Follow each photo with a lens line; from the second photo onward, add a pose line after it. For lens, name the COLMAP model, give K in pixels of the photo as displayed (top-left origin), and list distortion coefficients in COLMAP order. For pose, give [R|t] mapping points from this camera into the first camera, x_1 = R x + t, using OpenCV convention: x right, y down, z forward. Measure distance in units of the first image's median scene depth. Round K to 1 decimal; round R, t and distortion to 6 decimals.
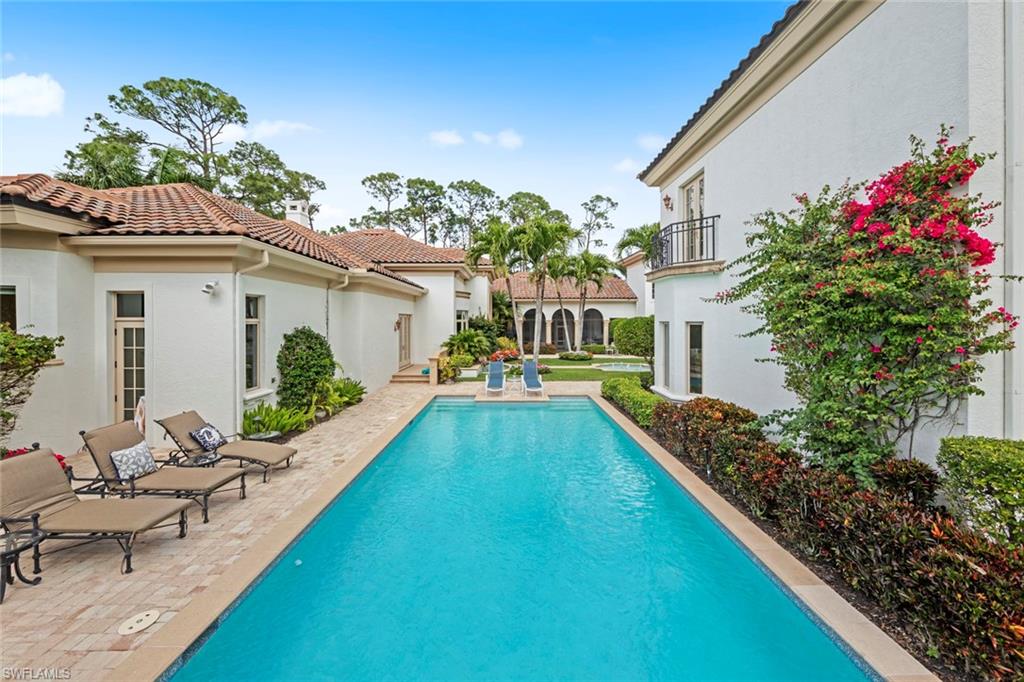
lens RADIAL K [[387.6, 0, 511.5], [0, 387.6, 327.3], [0, 0, 1]] dist [-0.001072, -0.000524]
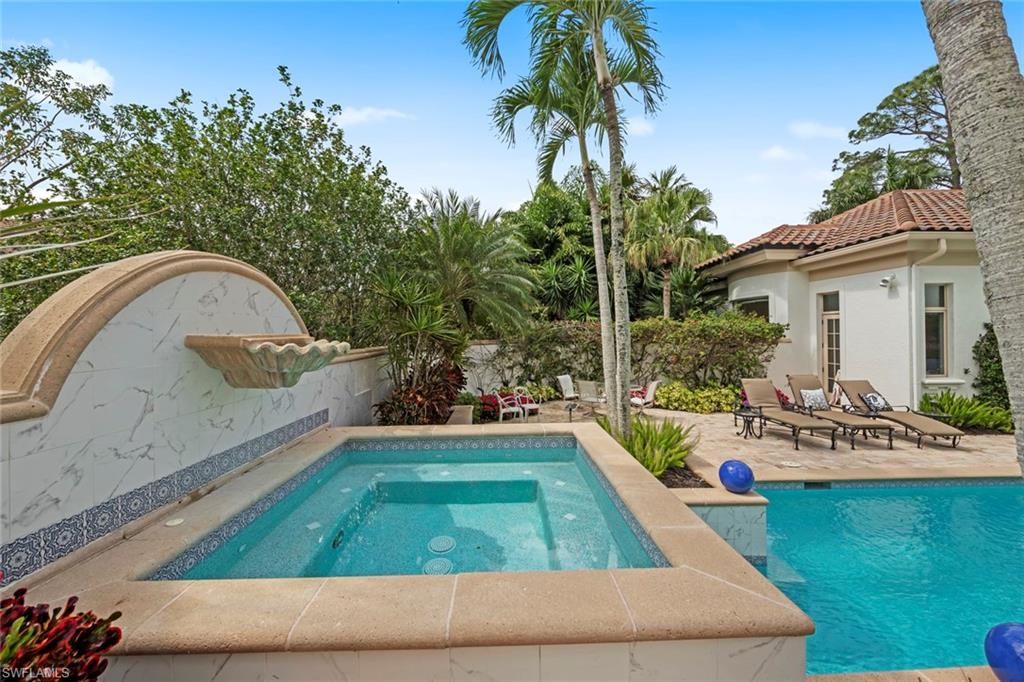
lens RADIAL K [[387.6, 0, 511.5], [0, 387.6, 327.3], [0, 0, 1]] dist [-0.001072, -0.000524]
pose [[0.019755, -0.015960, -0.999677, 0.359720], [-0.008797, 0.999831, -0.016136, 0.062731], [0.999766, 0.009113, 0.019611, -0.155706]]
